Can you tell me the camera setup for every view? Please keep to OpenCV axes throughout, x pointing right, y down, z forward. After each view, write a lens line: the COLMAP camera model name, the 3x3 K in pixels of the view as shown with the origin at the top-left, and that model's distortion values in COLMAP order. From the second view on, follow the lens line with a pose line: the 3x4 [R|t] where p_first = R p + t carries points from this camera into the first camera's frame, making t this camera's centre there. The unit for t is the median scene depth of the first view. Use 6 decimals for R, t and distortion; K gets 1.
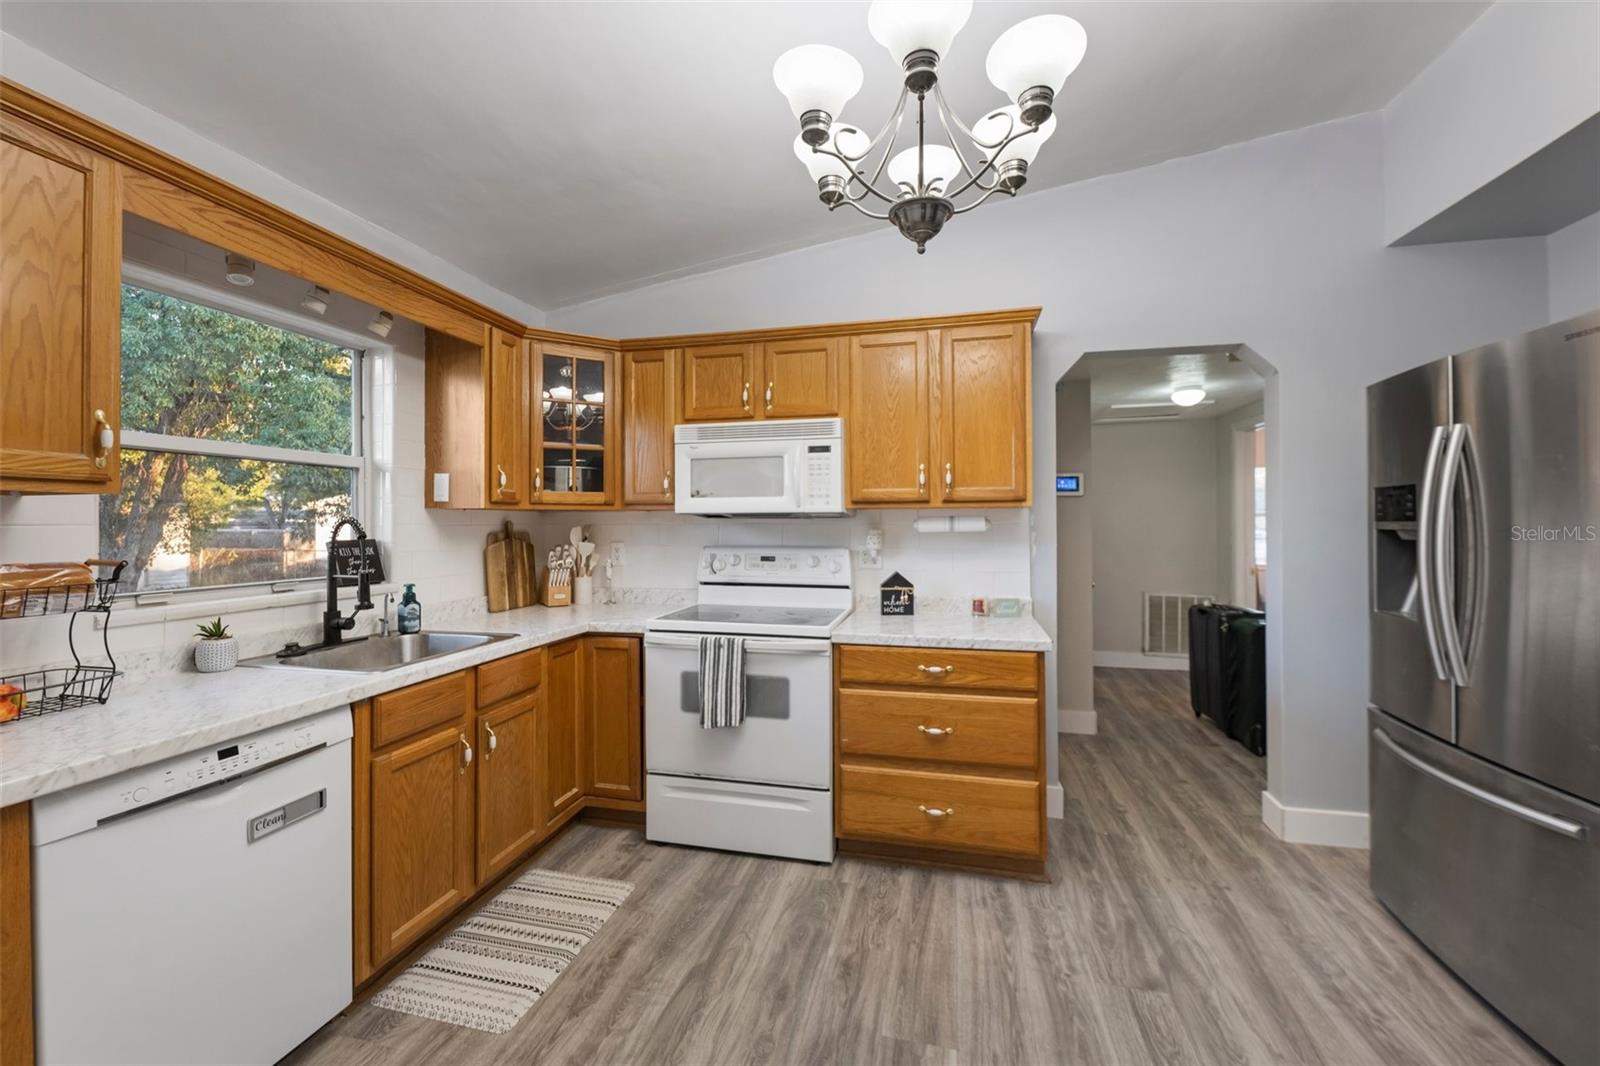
lens RADIAL K [[641.0, 0, 799.6], [0, 641.0, 513.1], [0, 0, 1]] dist [-0.004933, -0.000099]
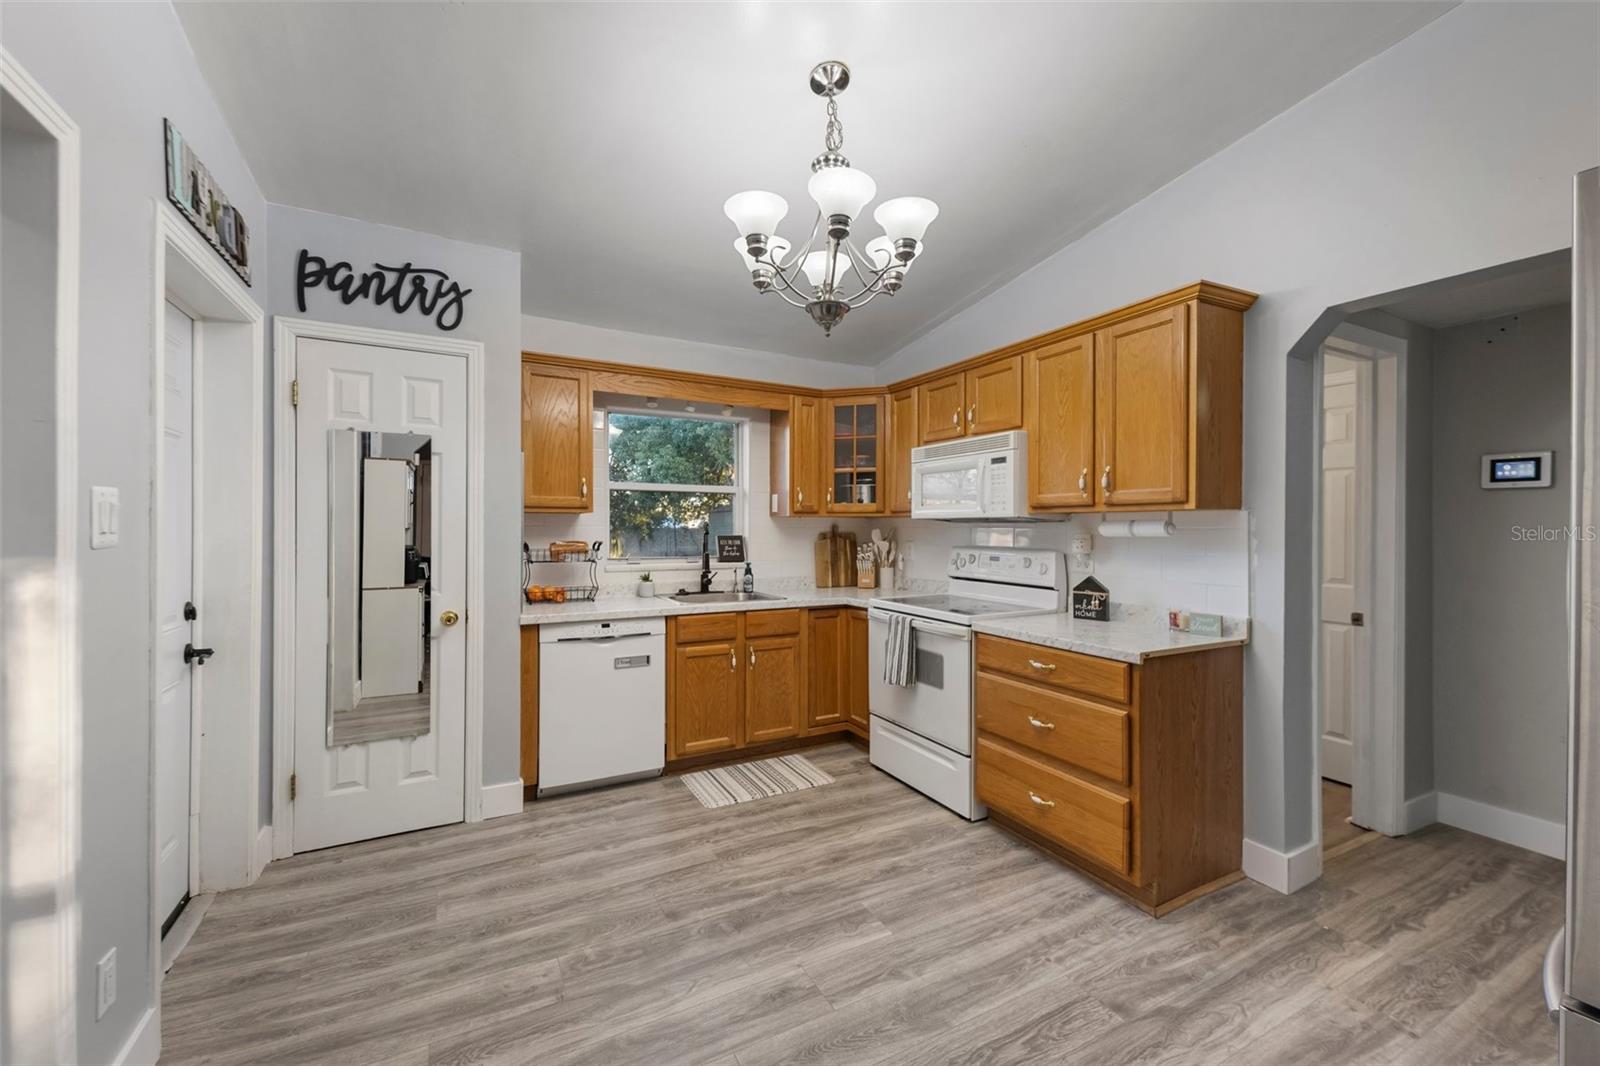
lens RADIAL K [[643.5, 0, 794.3], [0, 643.5, 522.9], [0, 0, 1]] dist [-0.000020, -0.000102]
pose [[0.653180, -0.001166, -0.757201, 0.716078], [0.007965, 0.999954, 0.005330, -0.000081], [0.757160, -0.009512, 0.653160, 0.003219]]
